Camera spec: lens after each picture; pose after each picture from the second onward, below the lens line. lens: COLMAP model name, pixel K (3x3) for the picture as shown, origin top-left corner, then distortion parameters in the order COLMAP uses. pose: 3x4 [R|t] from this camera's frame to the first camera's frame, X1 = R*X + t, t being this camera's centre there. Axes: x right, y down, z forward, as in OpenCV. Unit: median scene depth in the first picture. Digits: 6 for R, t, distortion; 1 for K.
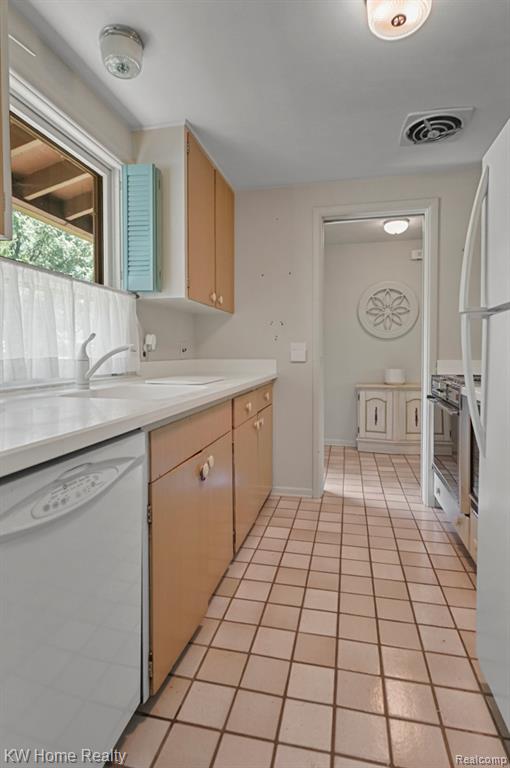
lens RADIAL K [[405.4, 0, 253.4], [0, 405.4, 364.3], [0, 0, 1]] dist [-0.003251, 0.000153]
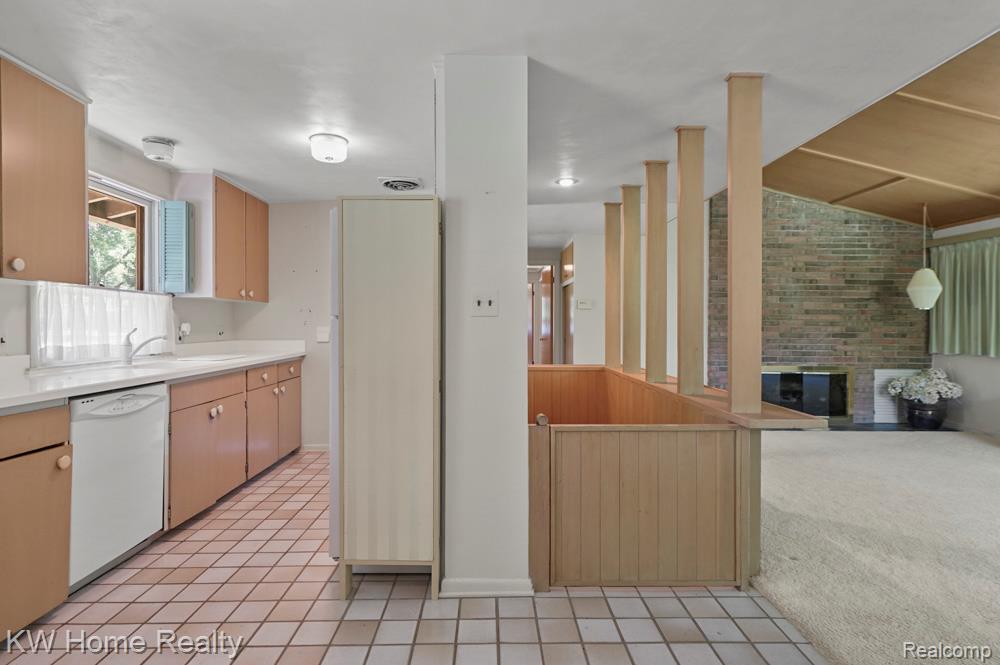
lens RADIAL K [[511.6, 0, 500.5], [0, 511.6, 325.8], [0, 0, 1]] dist [0.002816, 0.000571]
pose [[0.969068, 0.000768, 0.246794, 0.348242], [0.005148, 0.999715, -0.023323, -0.023662], [-0.246741, 0.023872, 0.968787, -0.914165]]
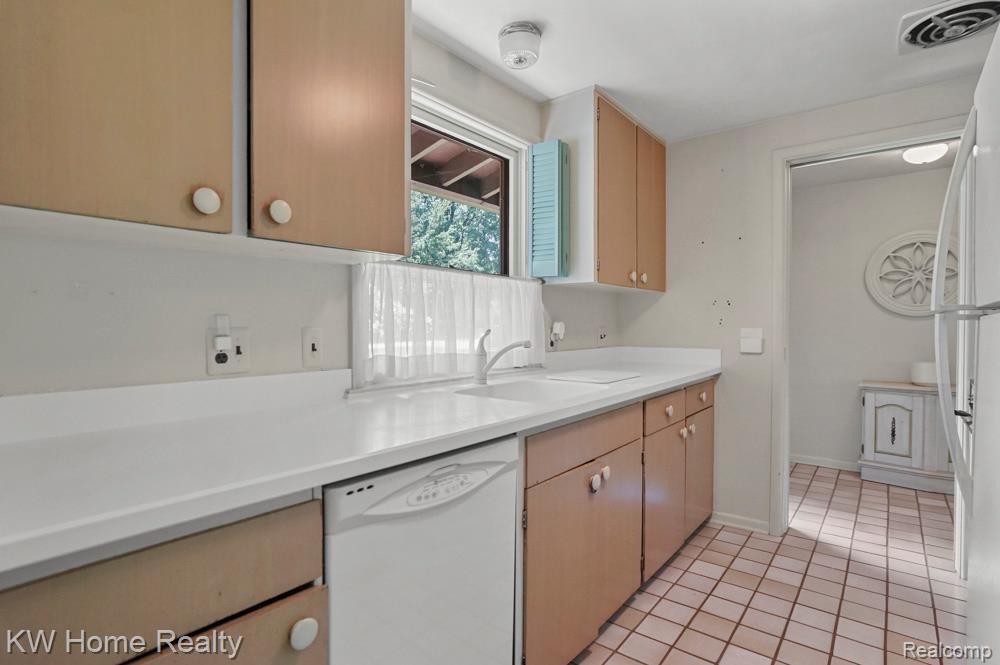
lens RADIAL K [[507.0, 0, 492.1], [0, 507.0, 330.0], [0, 0, 1]] dist [-0.054123, 0.028637]
pose [[0.900804, 0.007608, -0.434159, 0.112040], [-0.014381, 0.999821, -0.012318, -0.043509], [0.433987, 0.017340, 0.900752, -0.086485]]
